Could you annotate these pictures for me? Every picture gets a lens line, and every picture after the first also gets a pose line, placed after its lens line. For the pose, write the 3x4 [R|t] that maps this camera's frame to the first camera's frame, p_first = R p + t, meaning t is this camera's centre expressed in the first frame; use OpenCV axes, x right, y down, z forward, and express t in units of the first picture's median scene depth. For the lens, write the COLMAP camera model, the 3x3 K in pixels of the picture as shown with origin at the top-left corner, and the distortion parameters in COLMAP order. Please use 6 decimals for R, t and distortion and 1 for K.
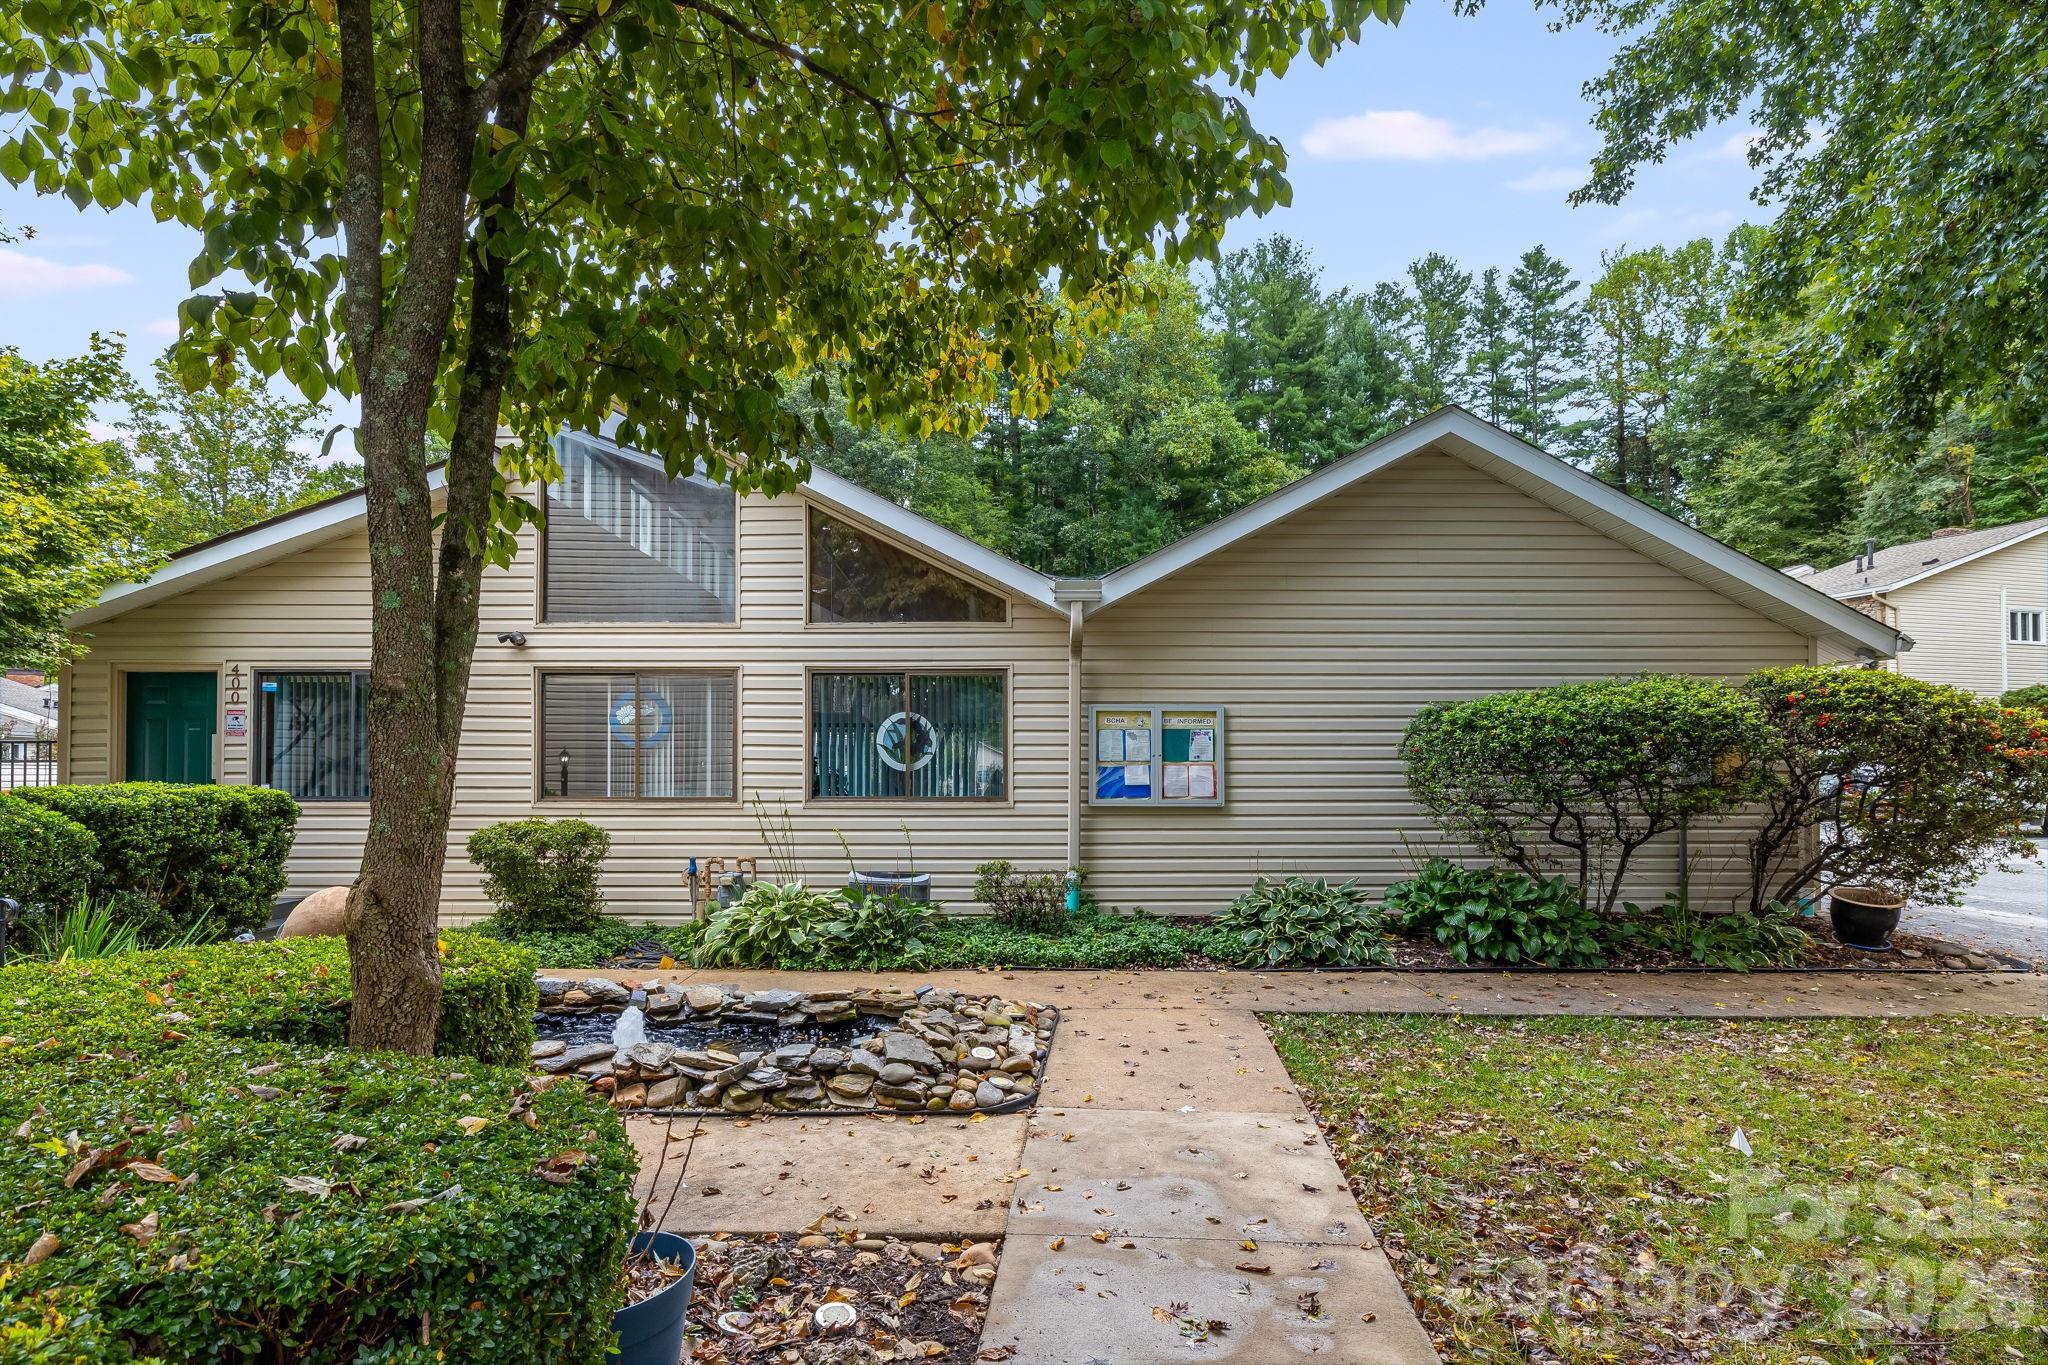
lens RADIAL K [[1037.0, 0, 1007.1], [0, 1037.0, 762.1], [0, 0, 1]] dist [-0.017154, 0.000120]
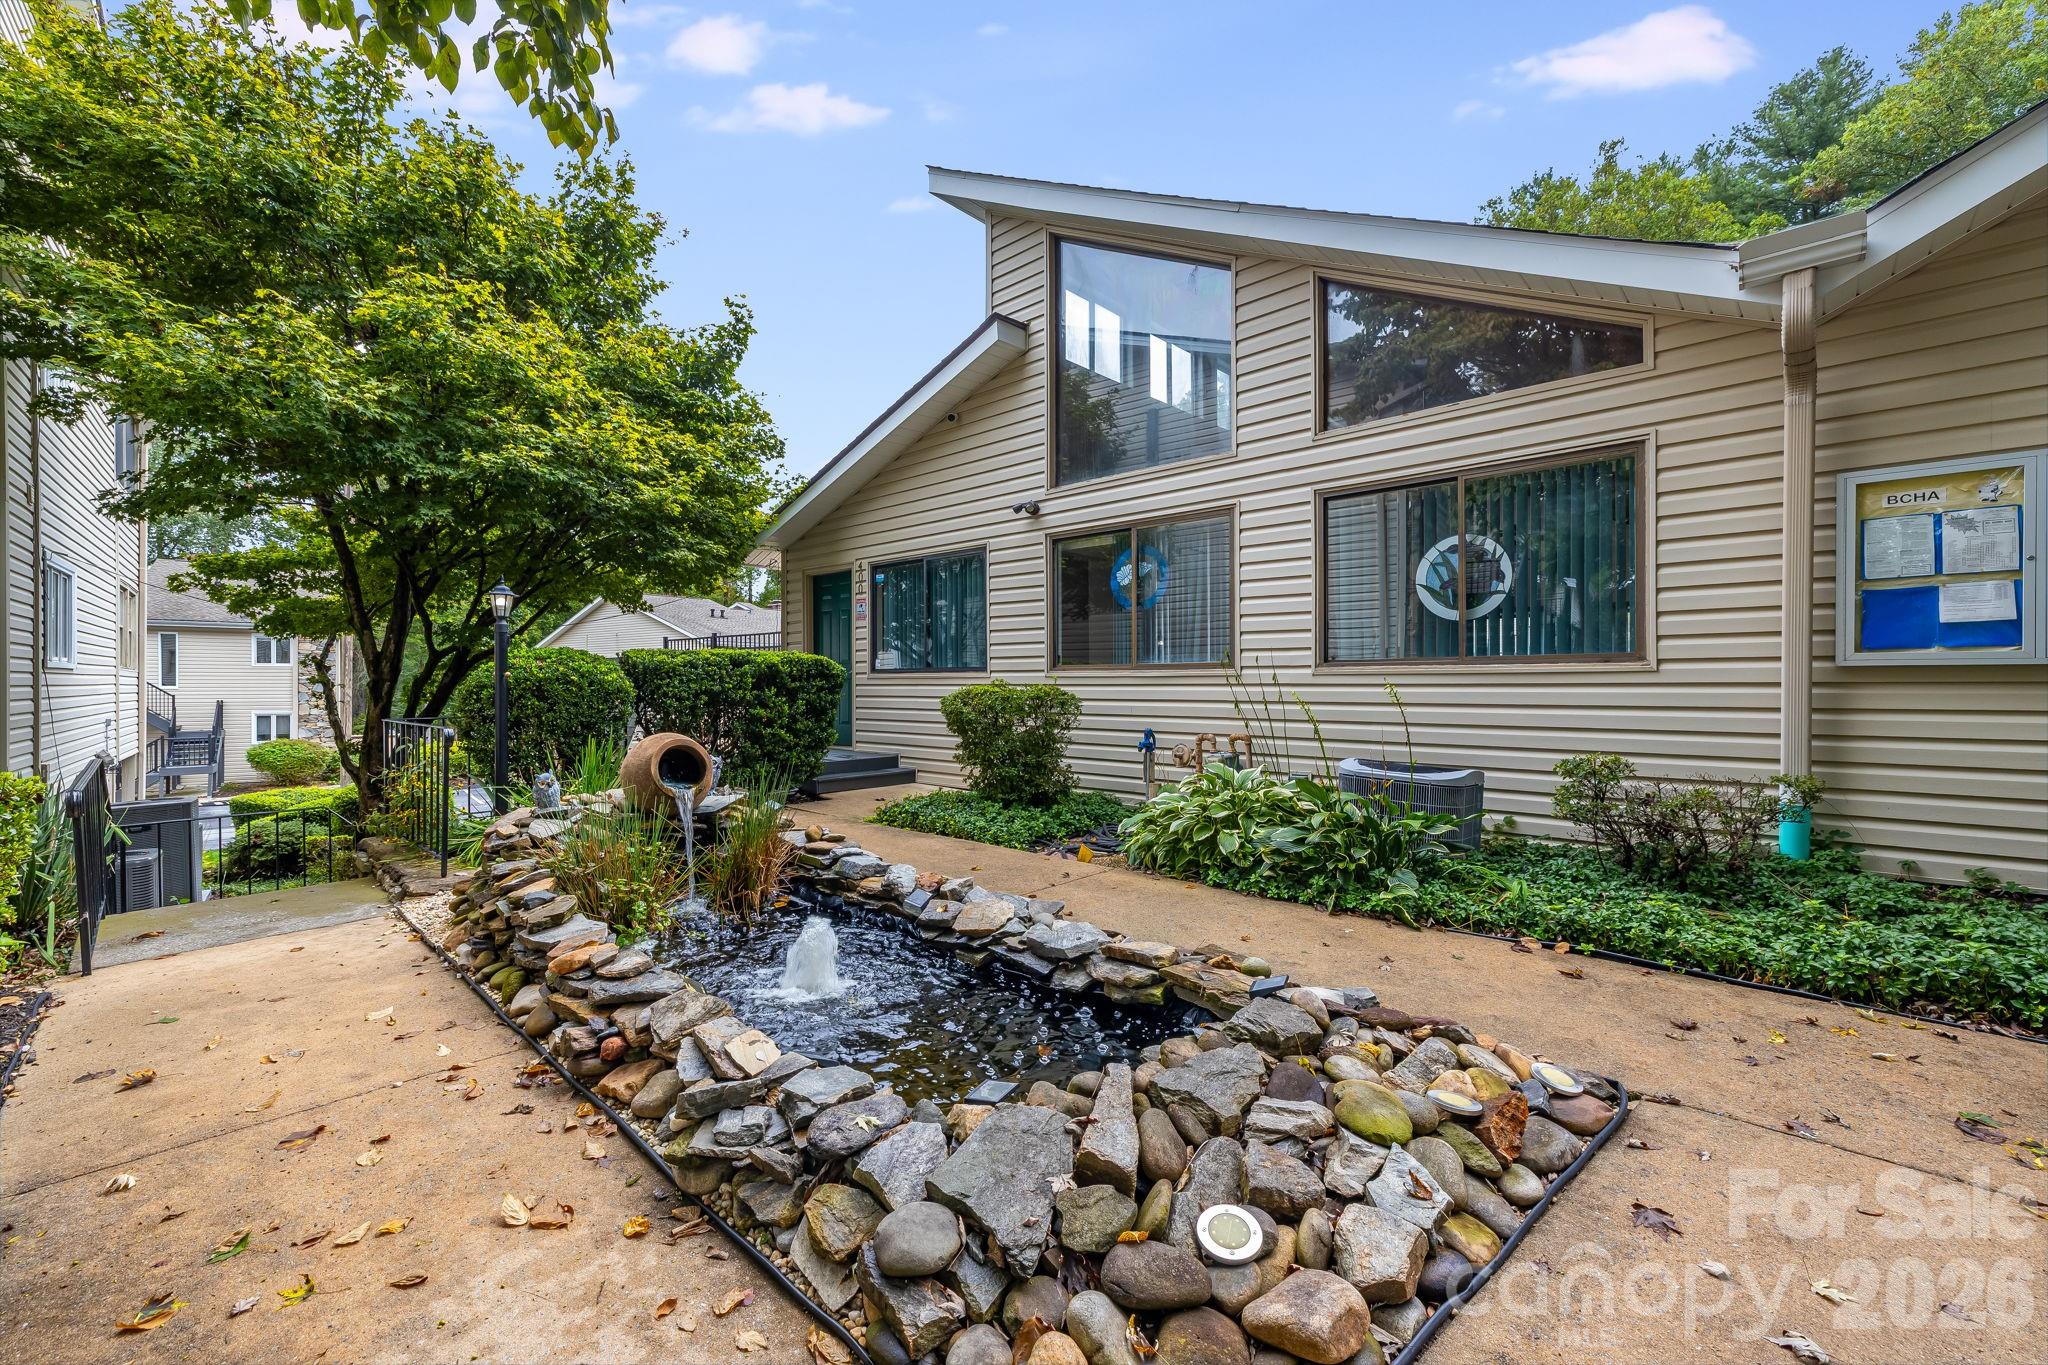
lens RADIAL K [[852.9, 0, 988.8], [0, 852.9, 683.1], [0, 0, 1]] dist [0.011472, -0.000230]
pose [[0.727627, 0.000894, -0.685972, 0.070843], [0.010080, 0.999877, 0.011996, 0.044530], [0.685898, -0.015643, 0.727529, 0.406710]]
